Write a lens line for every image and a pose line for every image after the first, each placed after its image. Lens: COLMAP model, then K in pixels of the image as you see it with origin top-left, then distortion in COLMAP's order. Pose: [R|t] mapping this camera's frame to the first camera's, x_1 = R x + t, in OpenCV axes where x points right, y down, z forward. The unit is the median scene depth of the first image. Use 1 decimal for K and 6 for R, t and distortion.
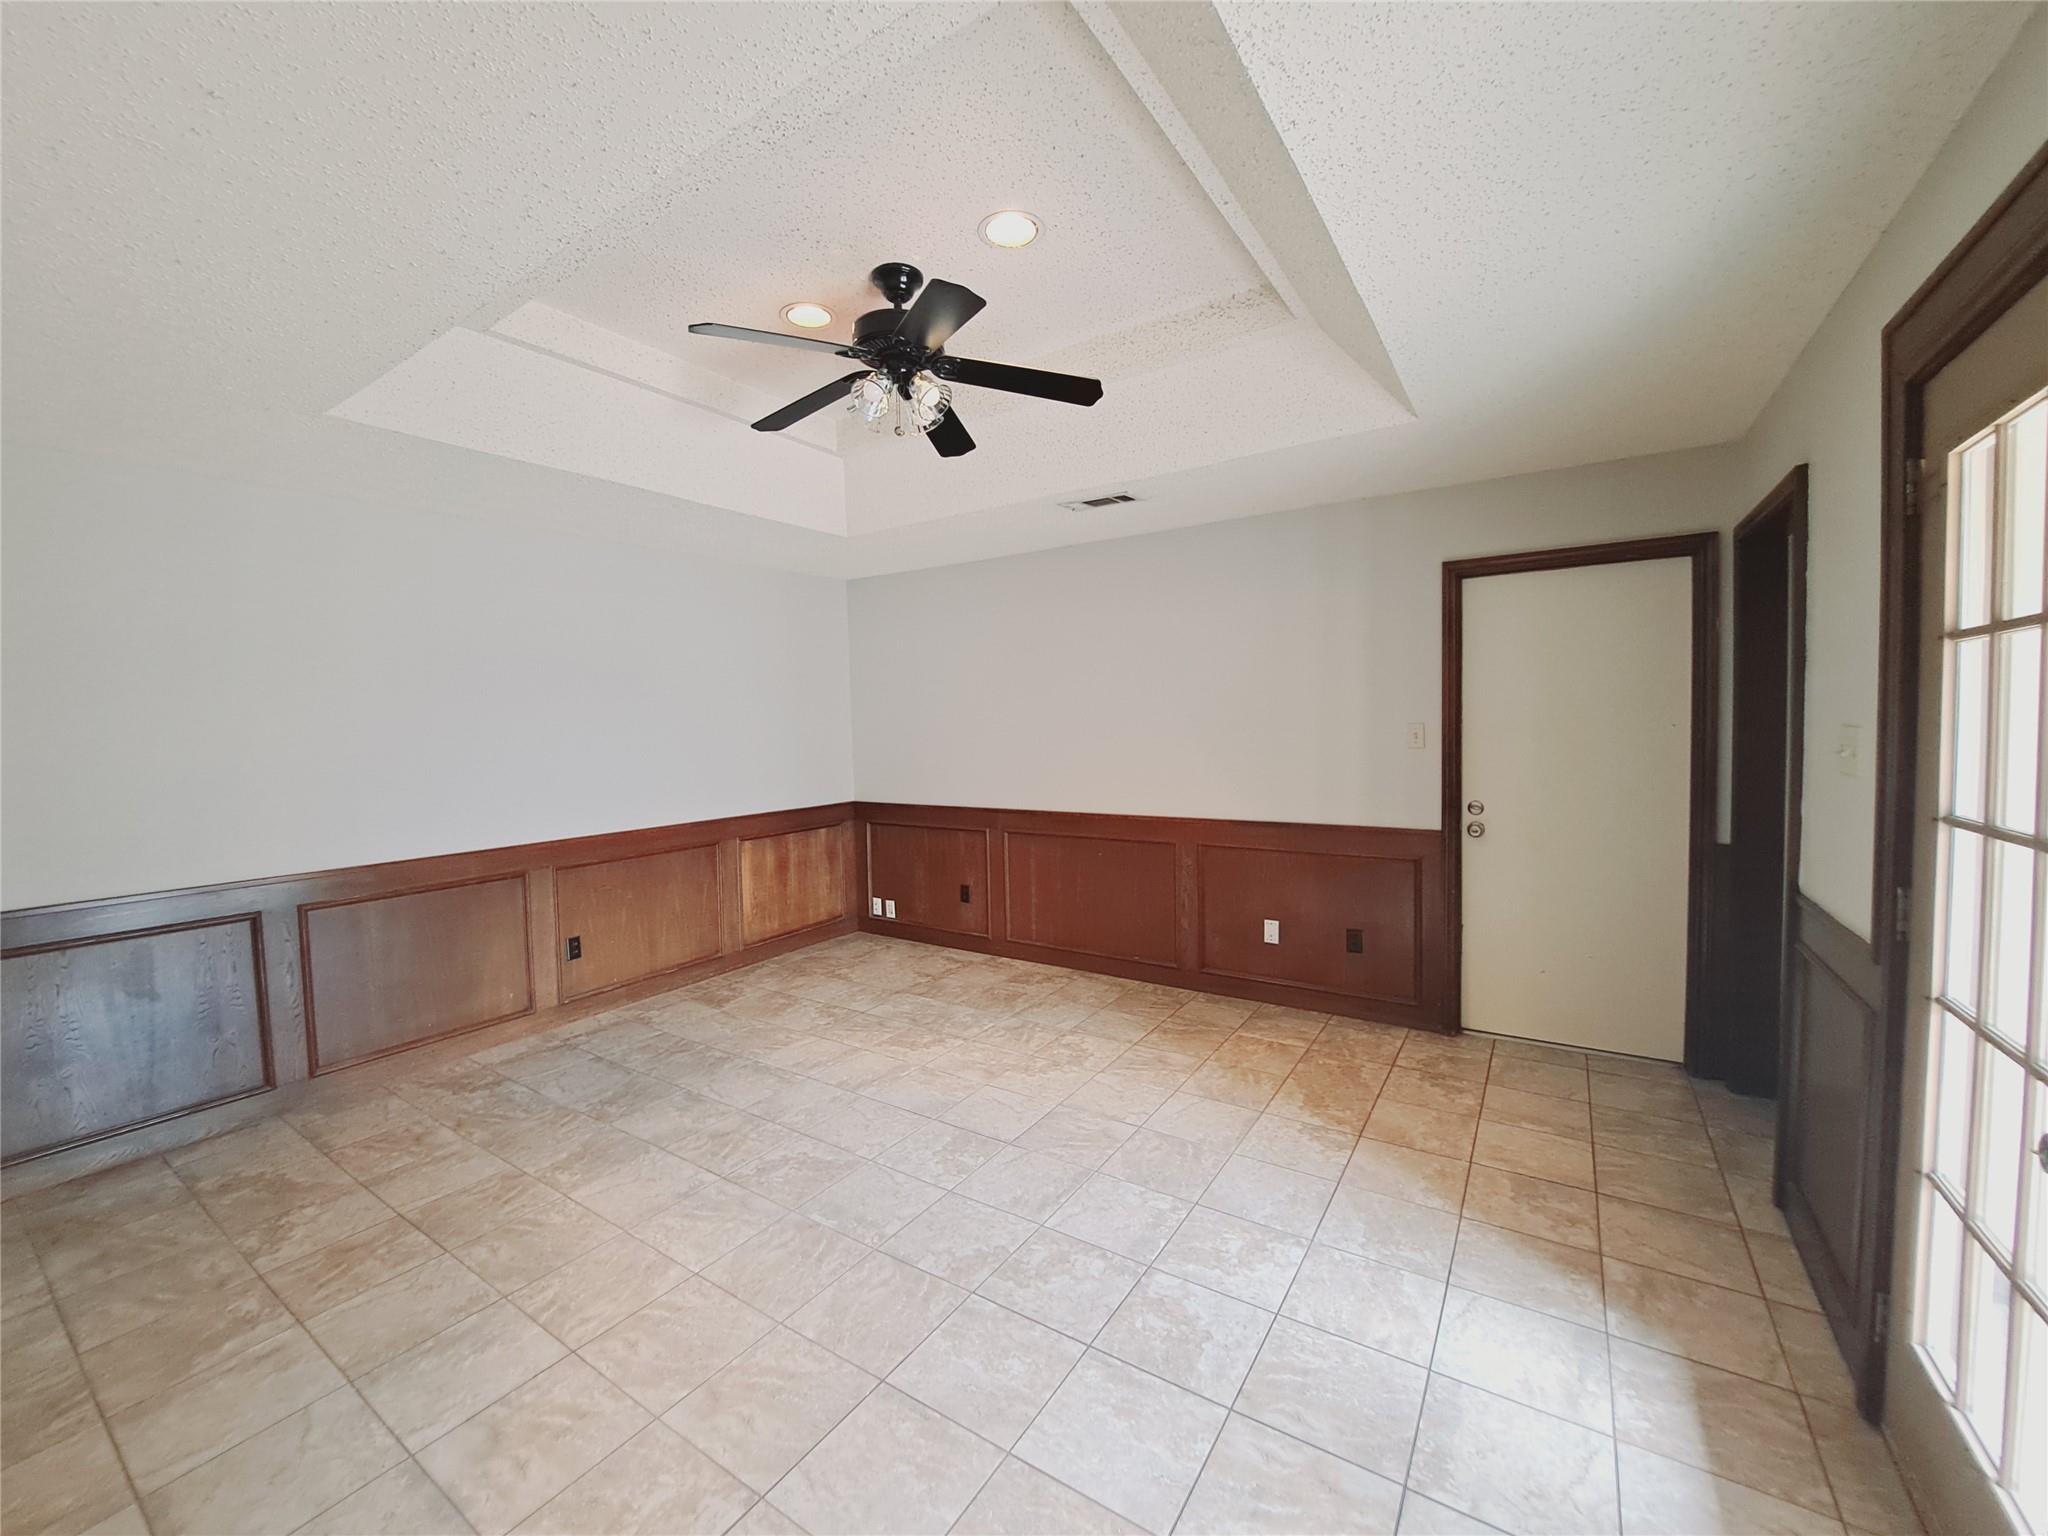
lens RADIAL K [[816.5, 0, 1006.0], [0, 816.5, 769.0], [0, 0, 1]] dist [-0.017650, -0.000424]
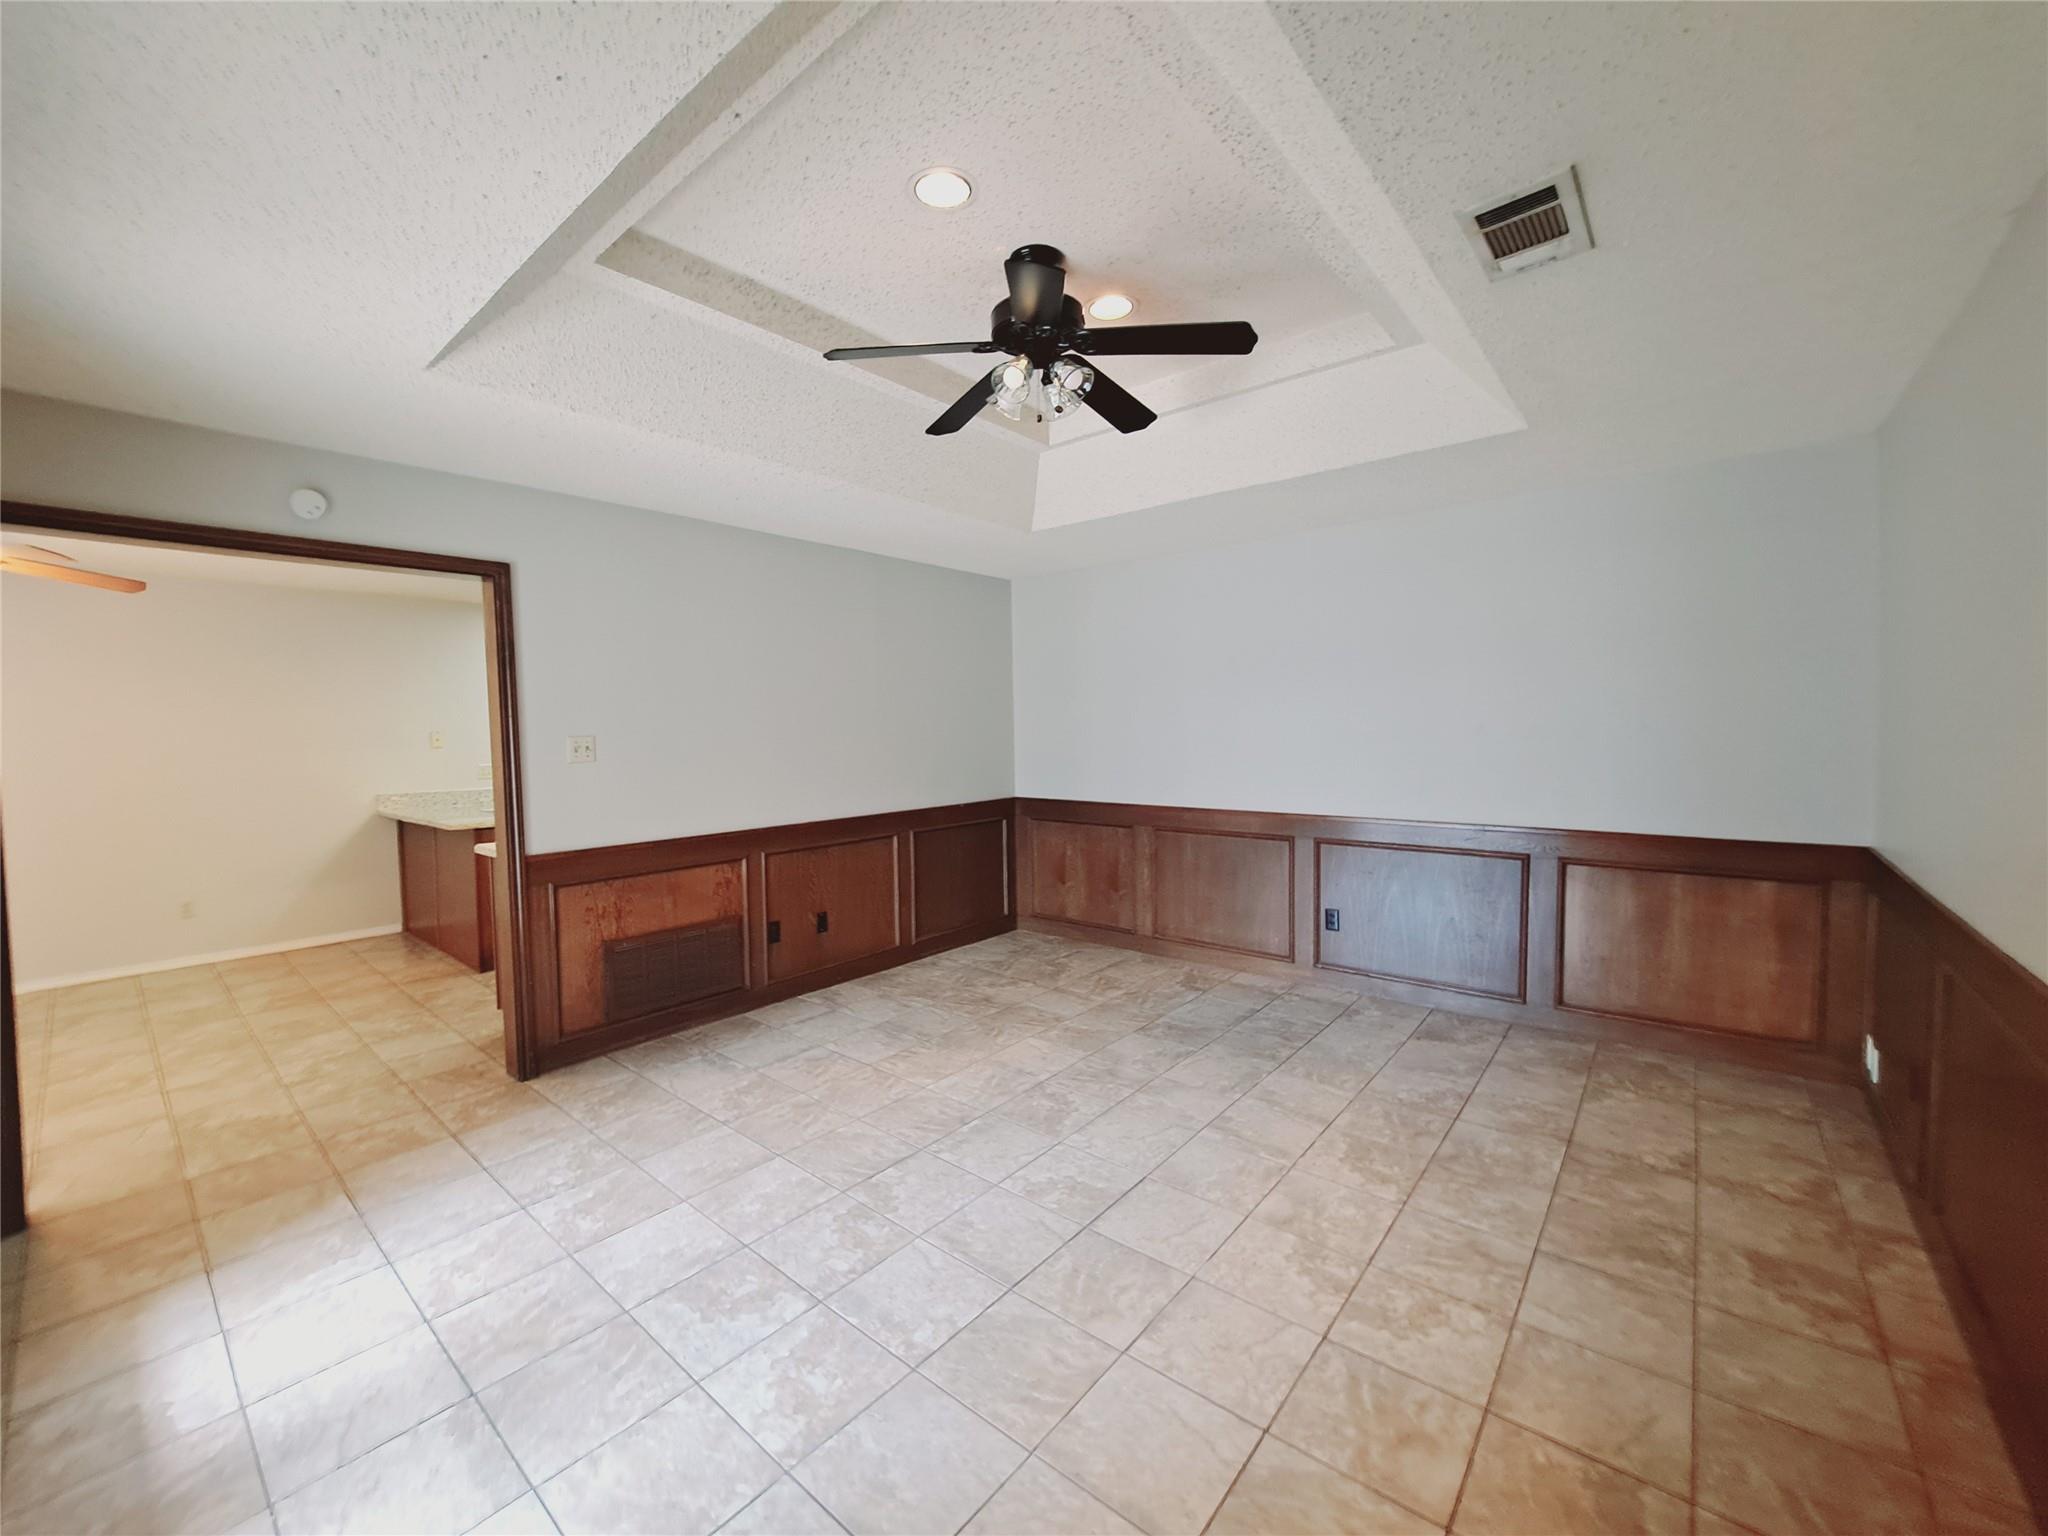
lens RADIAL K [[816.5, 0, 1005.8], [0, 816.5, 764.5], [0, 0, 1]] dist [-0.017650, -0.000424]
pose [[-0.107524, 0.075226, -0.991352, 0.633298], [-0.041211, 0.995939, 0.080044, -0.057041], [0.993348, 0.049461, -0.103987, 0.778996]]
